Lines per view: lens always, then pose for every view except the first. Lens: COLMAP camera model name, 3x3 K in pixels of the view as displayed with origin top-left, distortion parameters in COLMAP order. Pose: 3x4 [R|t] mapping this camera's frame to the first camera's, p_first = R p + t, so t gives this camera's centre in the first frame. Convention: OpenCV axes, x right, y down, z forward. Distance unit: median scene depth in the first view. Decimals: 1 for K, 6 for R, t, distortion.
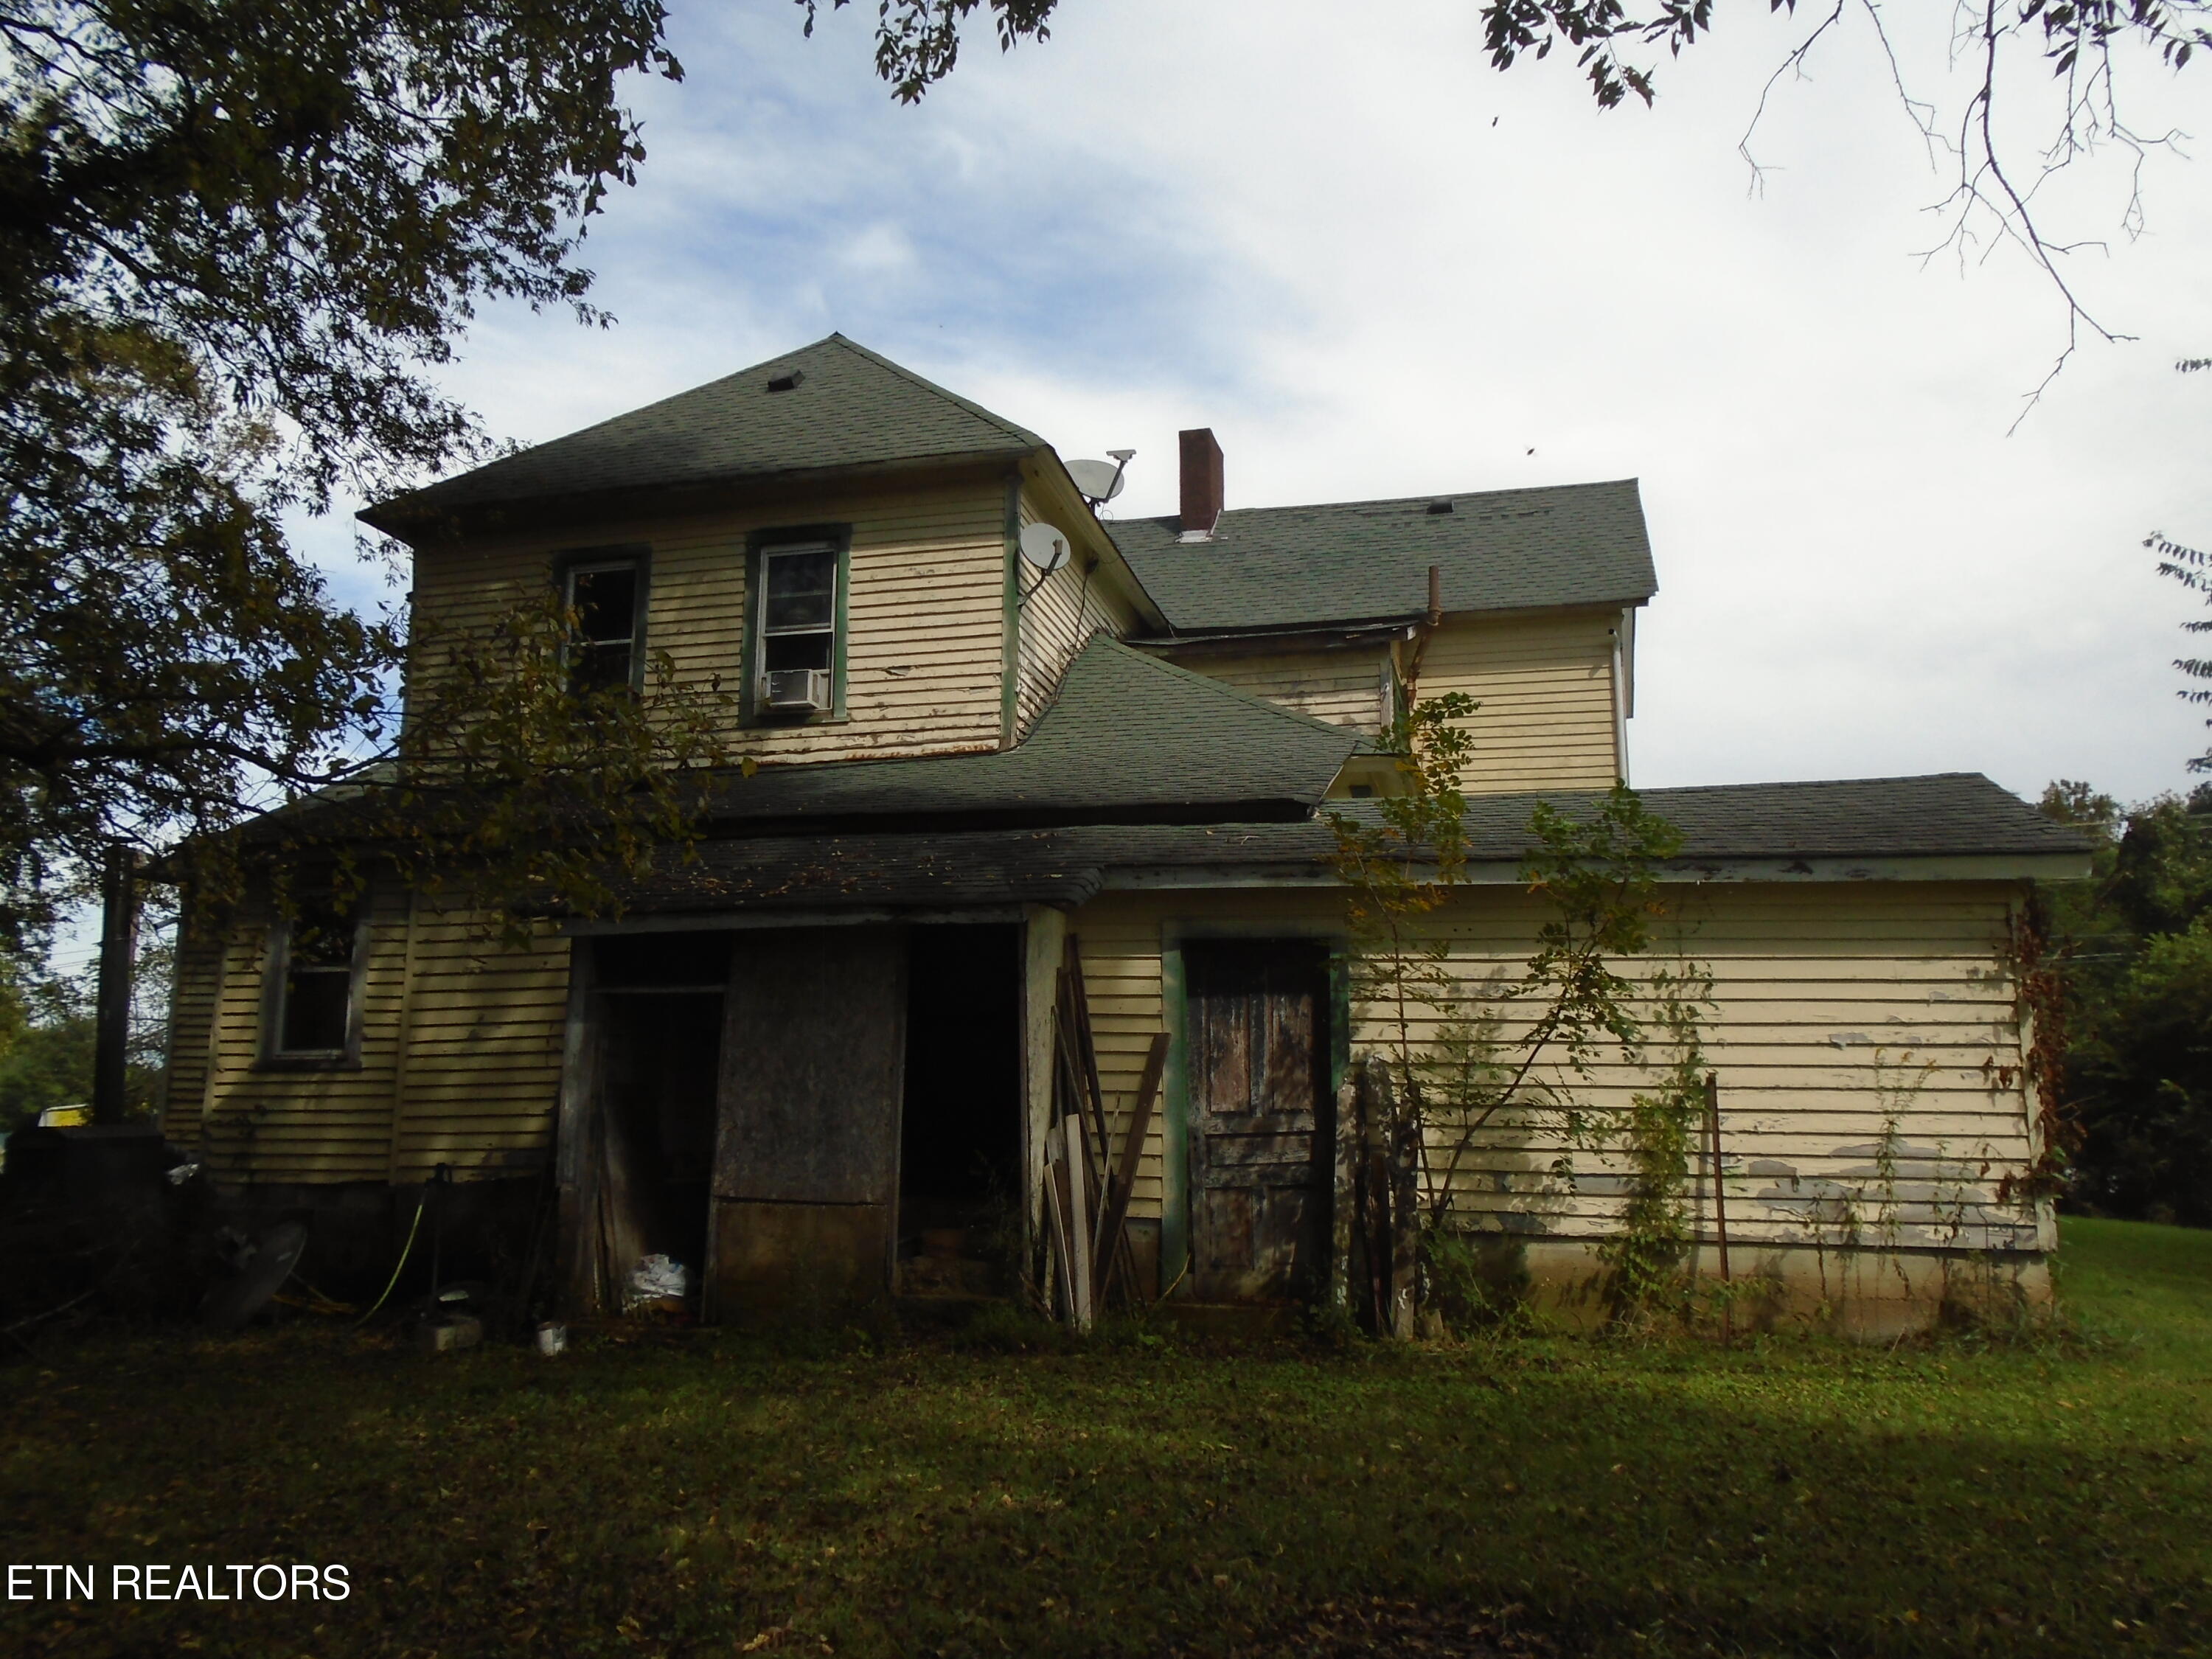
lens RADIAL K [[1691.8, 0, 1106.0], [0, 1691.8, 829.5], [0, 0, 1]] dist [0.002970, -0.002611]
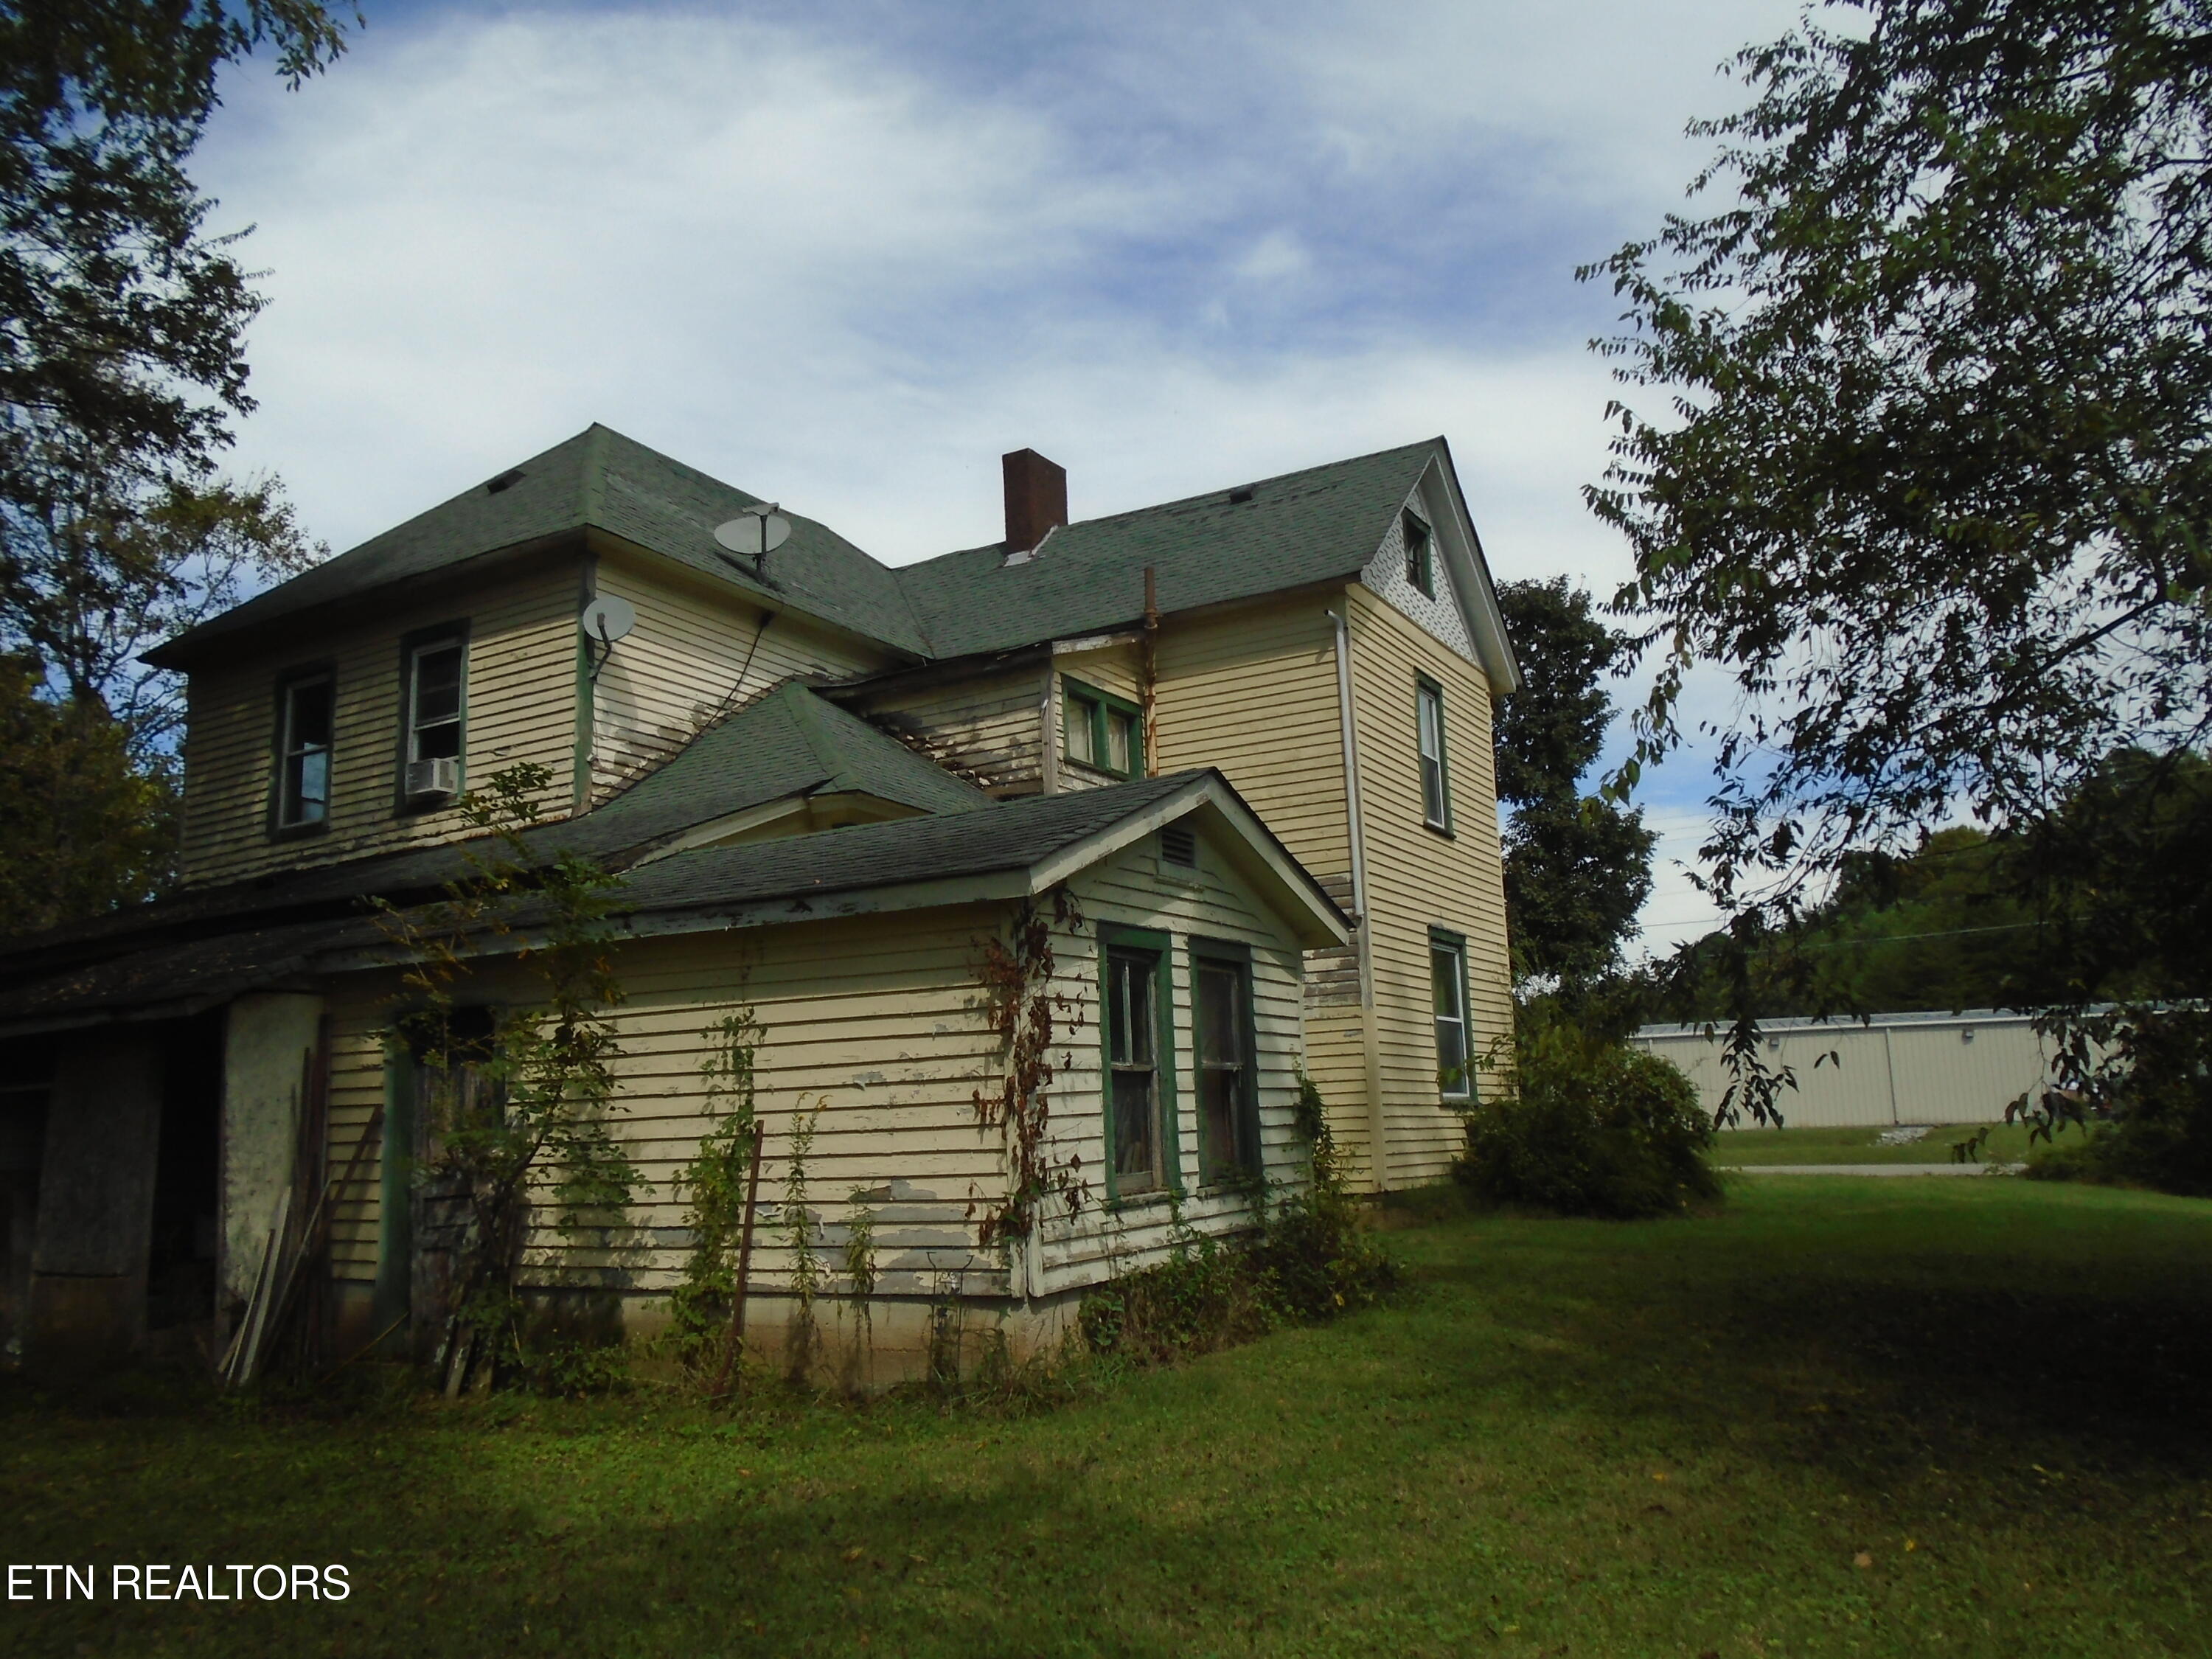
lens RADIAL K [[1695.7, 0, 1106.0], [0, 1695.7, 829.5], [0, 0, 1]] dist [-0.002721, -0.007598]
pose [[0.964173, -0.096280, -0.247184, 0.801022], [0.096339, 0.995278, -0.011886, 0.006906], [0.247161, -0.012353, 0.968896, 0.097191]]
